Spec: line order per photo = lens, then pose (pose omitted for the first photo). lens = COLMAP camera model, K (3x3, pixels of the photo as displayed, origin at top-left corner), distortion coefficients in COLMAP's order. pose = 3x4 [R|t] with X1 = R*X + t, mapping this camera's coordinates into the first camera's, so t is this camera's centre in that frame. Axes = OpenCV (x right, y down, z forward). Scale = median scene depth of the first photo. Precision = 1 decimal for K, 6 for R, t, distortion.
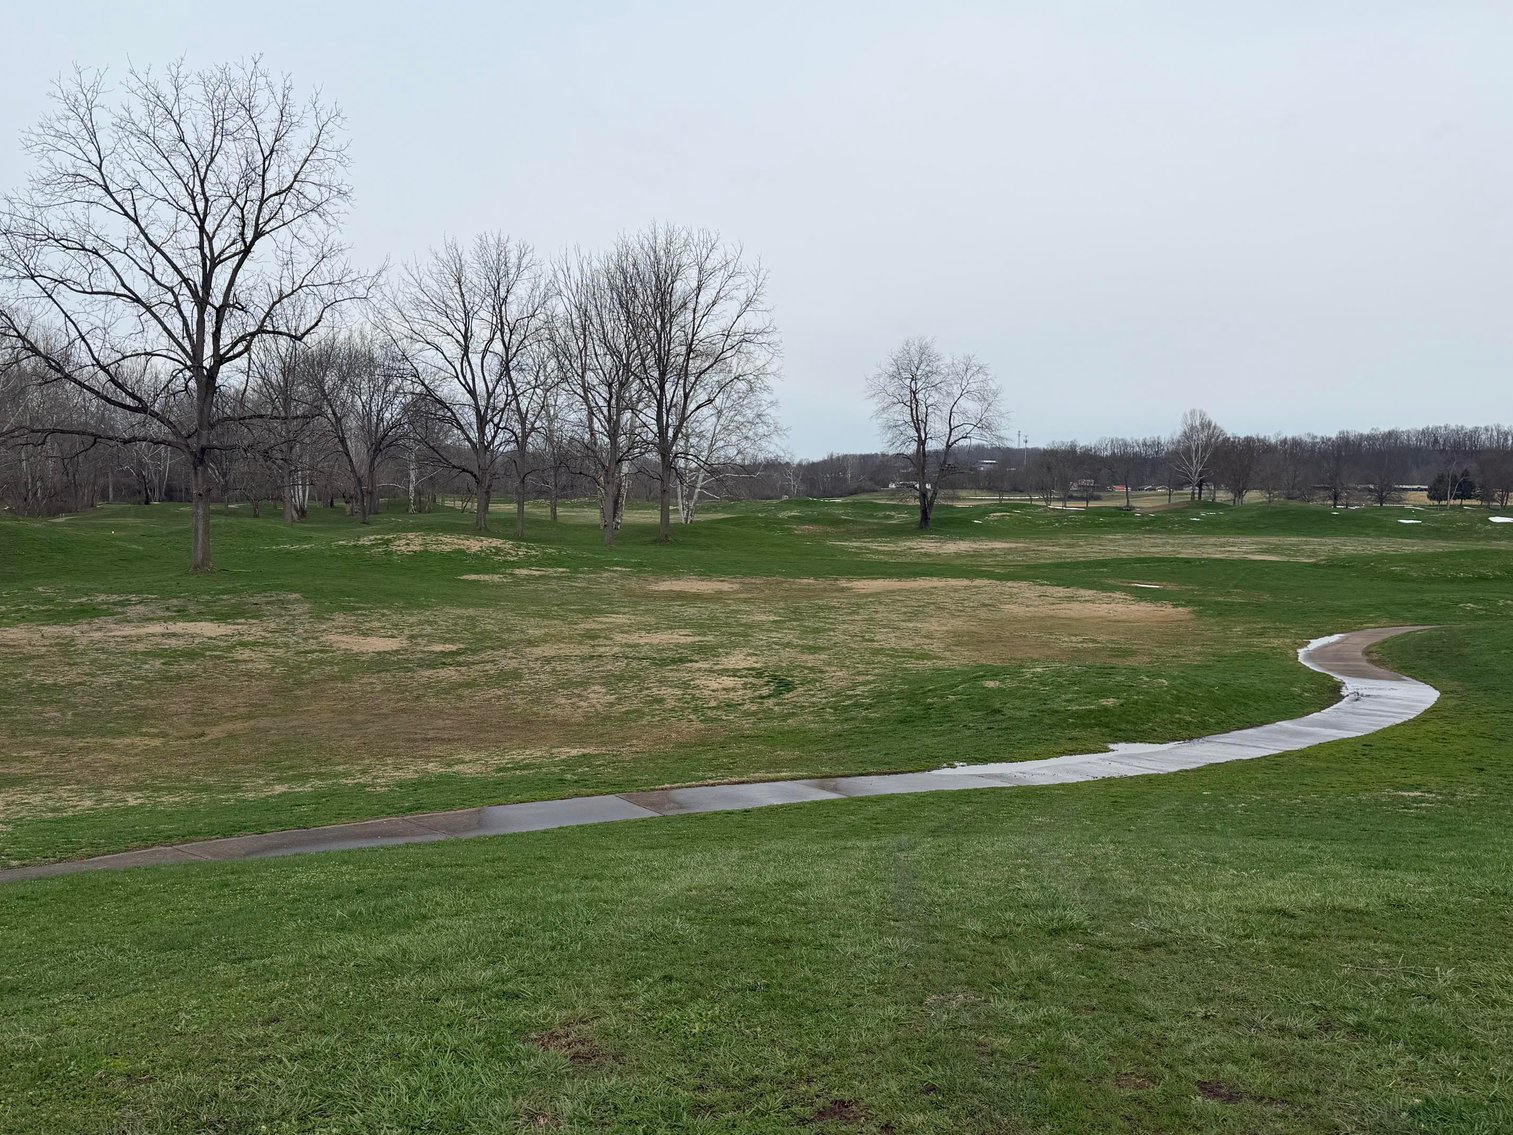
lens RADIAL K [[1335.1, 0, 755.6], [0, 1335.1, 569.1], [0, 0, 1]] dist [0.110818, -0.209394]
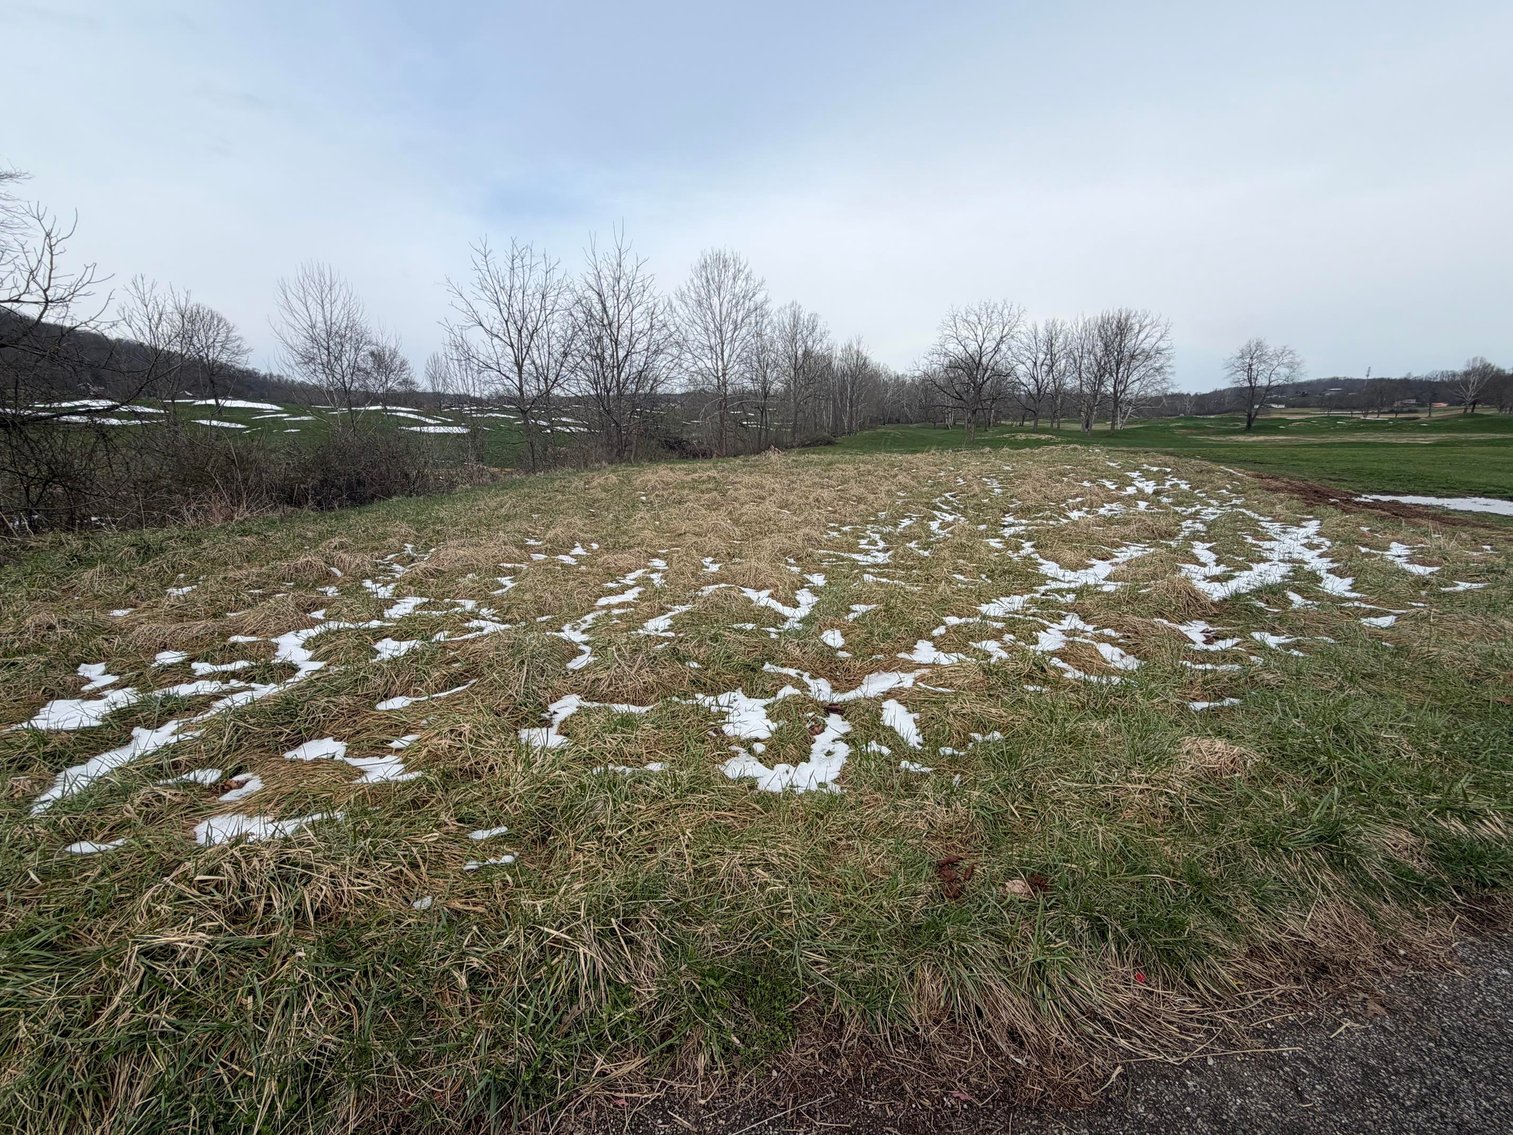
lens RADIAL K [[664.5, 0, 752.2], [0, 664.5, 570.7], [0, 0, 1]] dist [0.001499, -0.000149]
pose [[0.855459, 0.097723, -0.508566, 0.010788], [-0.009573, 0.984851, 0.173140, 0.013581], [0.517782, -0.143246, 0.843435, -0.342140]]
